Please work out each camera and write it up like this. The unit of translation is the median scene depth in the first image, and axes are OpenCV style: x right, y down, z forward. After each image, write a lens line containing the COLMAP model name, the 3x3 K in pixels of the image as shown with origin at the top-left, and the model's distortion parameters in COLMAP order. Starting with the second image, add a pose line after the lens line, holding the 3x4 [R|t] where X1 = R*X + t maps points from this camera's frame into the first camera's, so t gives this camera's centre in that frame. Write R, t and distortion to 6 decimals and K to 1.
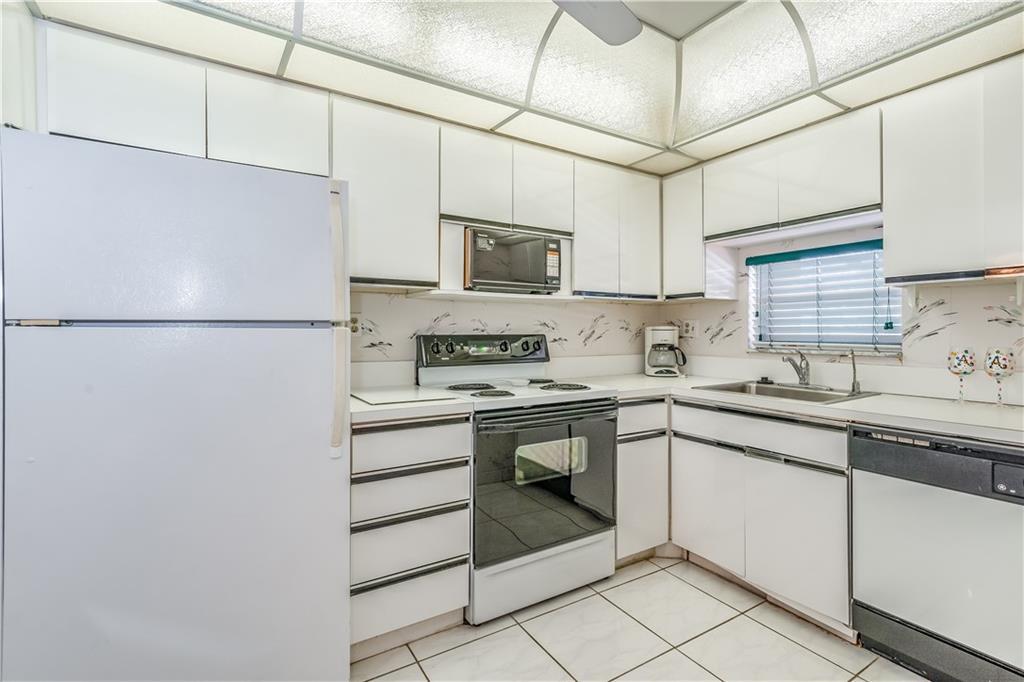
lens RADIAL K [[479.2, 0, 512.0], [0, 479.2, 341.0], [0, 0, 1]] dist [-0.000906, -0.000510]
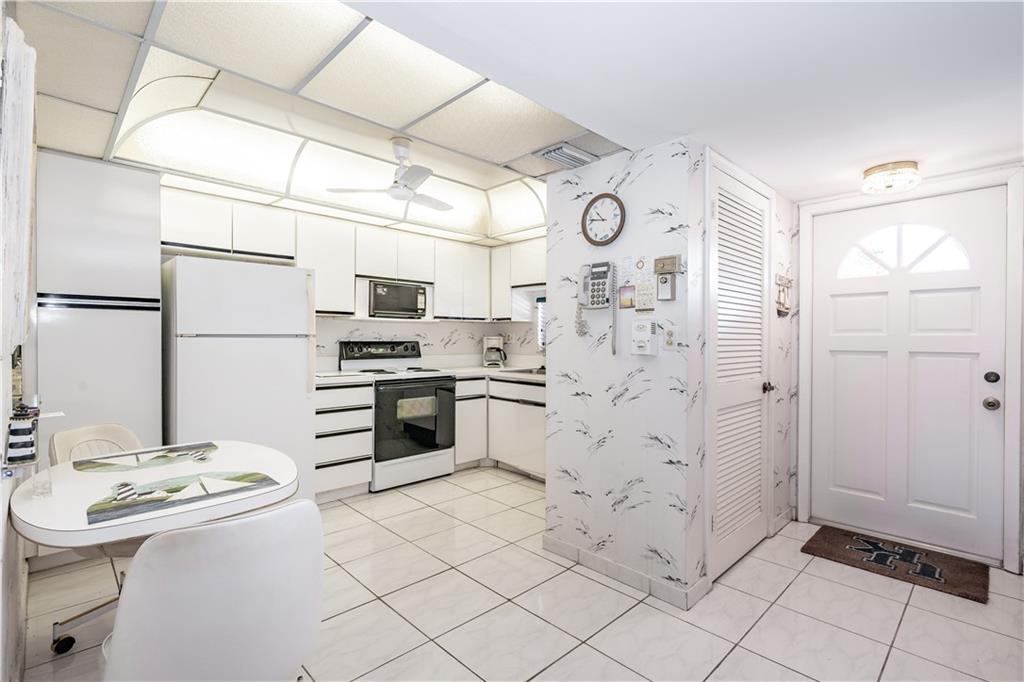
lens RADIAL K [[474.9, 0, 515.4], [0, 474.9, 345.7], [0, 0, 1]] dist [-0.001304, -0.000144]
pose [[0.976246, 0.002546, 0.216649, 0.044586], [-0.001498, 0.999986, -0.005004, 0.010189], [-0.216659, 0.004561, 0.976237, -0.763249]]
